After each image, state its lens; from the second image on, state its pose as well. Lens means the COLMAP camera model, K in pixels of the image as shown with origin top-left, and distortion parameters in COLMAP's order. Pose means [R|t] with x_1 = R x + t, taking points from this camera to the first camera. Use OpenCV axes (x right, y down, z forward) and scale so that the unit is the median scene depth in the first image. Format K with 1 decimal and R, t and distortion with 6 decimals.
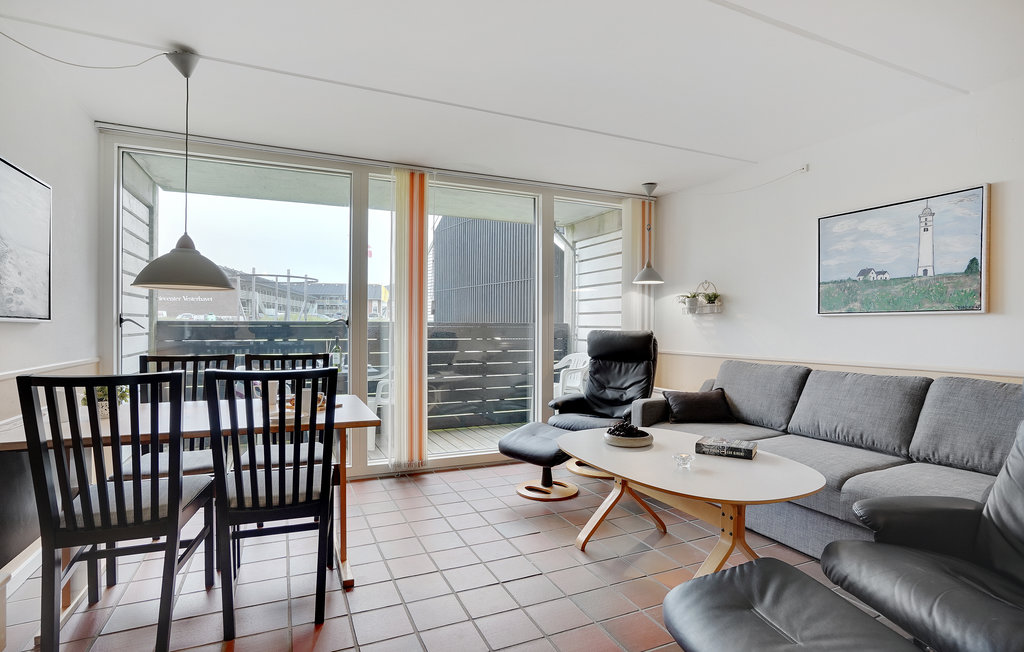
lens RADIAL K [[505.4, 0, 518.7], [0, 505.4, 327.8], [0, 0, 1]] dist [-0.051876, 0.027542]
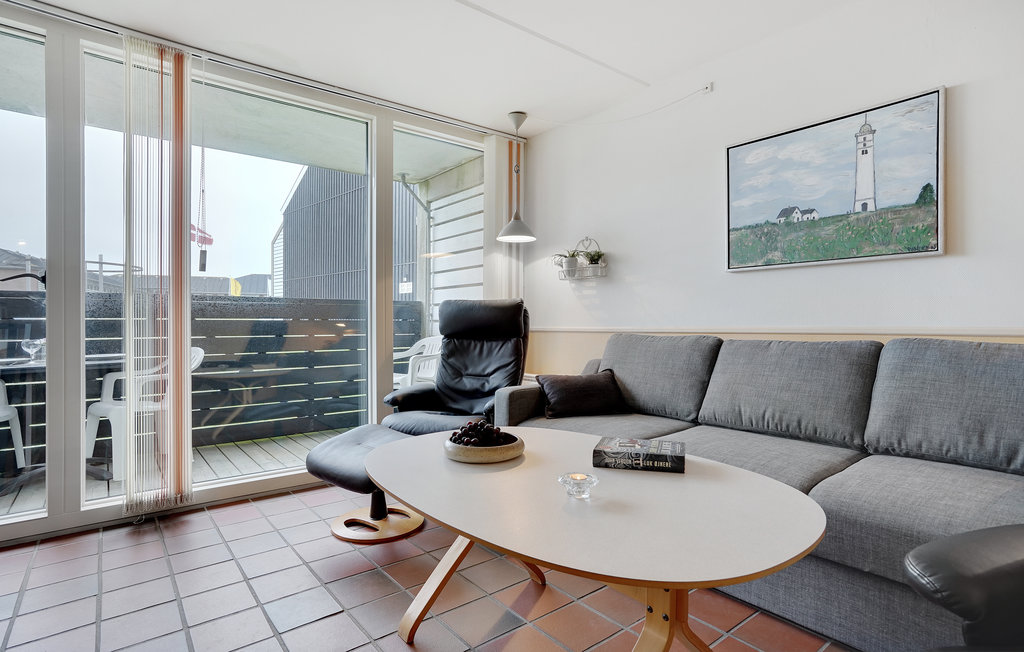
lens RADIAL K [[505.4, 0, 518.7], [0, 505.4, 327.8], [0, 0, 1]] dist [-0.051876, 0.027542]
pose [[0.968387, -0.008814, 0.249298, 0.086776], [0.007653, 0.999955, 0.005626, 0.058336], [-0.249336, -0.003541, 0.968411, 0.324225]]
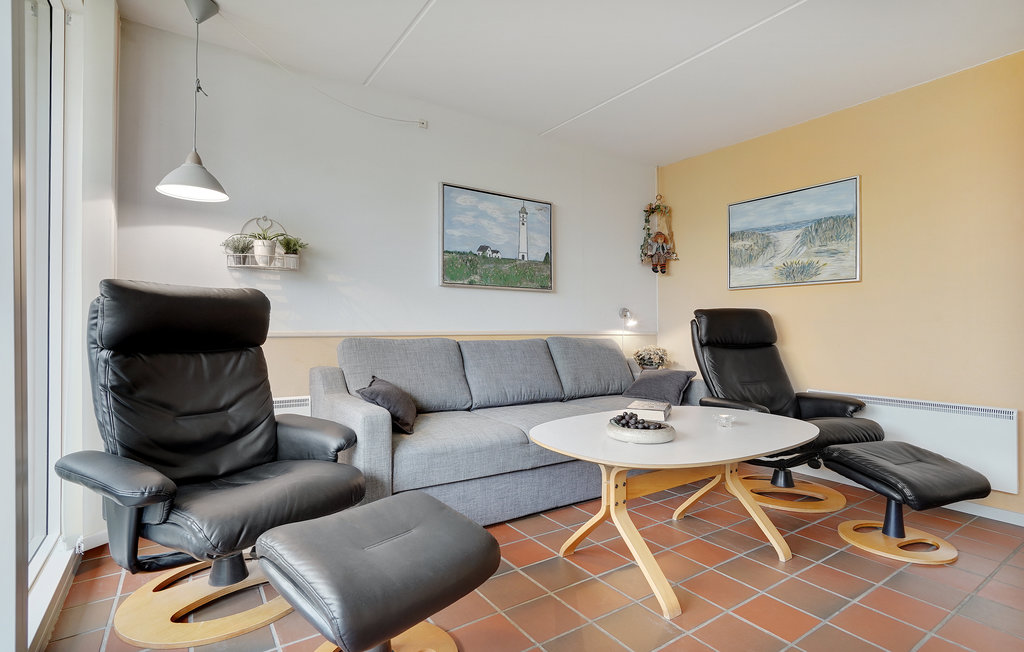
lens RADIAL K [[505.4, 0, 518.7], [0, 505.4, 327.8], [0, 0, 1]] dist [-0.051876, 0.027542]
pose [[-0.165789, 0.000209, 0.986161, -0.384176], [0.000550, 1.000000, -0.000119, 0.058551], [-0.986161, 0.000522, -0.165789, 1.039804]]
